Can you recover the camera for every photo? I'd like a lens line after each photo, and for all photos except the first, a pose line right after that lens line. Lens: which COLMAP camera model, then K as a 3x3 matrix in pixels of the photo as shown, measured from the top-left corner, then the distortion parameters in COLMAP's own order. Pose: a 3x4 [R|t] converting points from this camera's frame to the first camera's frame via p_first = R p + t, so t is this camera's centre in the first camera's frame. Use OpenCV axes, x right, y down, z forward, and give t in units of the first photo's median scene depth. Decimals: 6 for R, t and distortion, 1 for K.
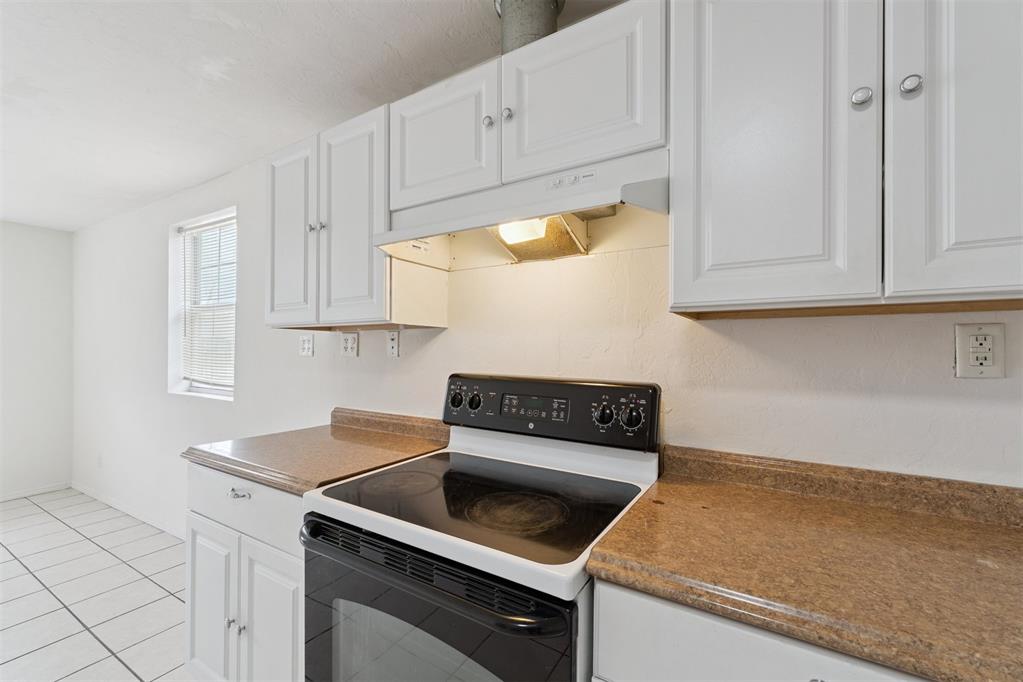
lens RADIAL K [[433.1, 0, 508.5], [0, 433.1, 346.5], [0, 0, 1]] dist [0.015485, -0.001458]
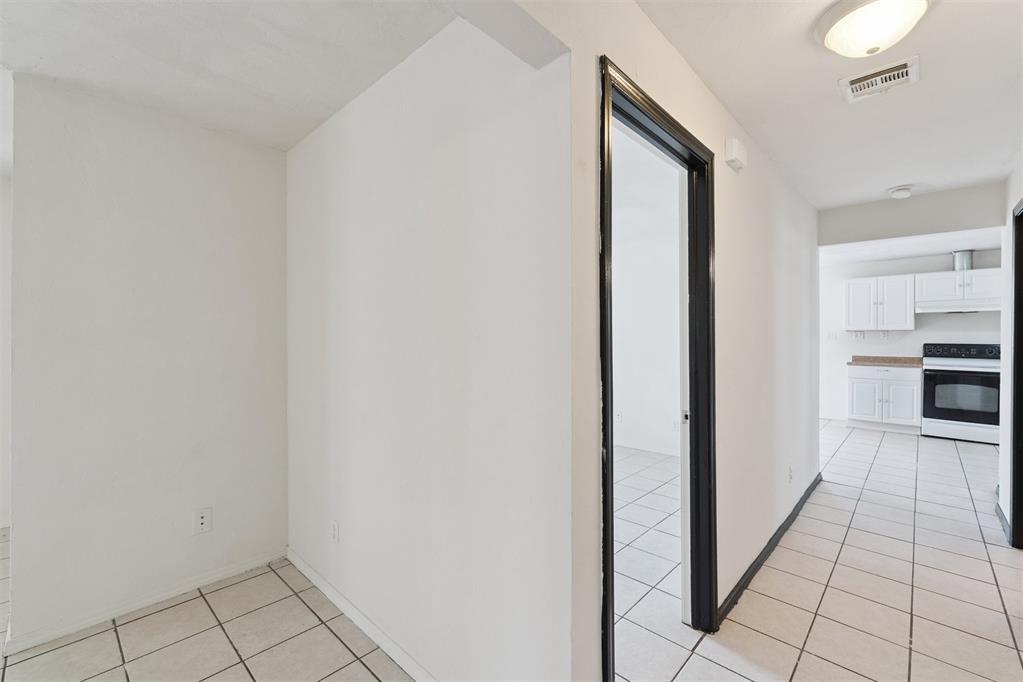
lens RADIAL K [[433.1, 0, 512.3], [0, 433.1, 342.3], [0, 0, 1]] dist [0.015485, -0.001458]
pose [[0.978633, 0.003398, -0.205585, -2.792739], [-0.000463, 0.999897, 0.014322, -0.000968], [0.205612, -0.013921, 0.978535, -3.366109]]
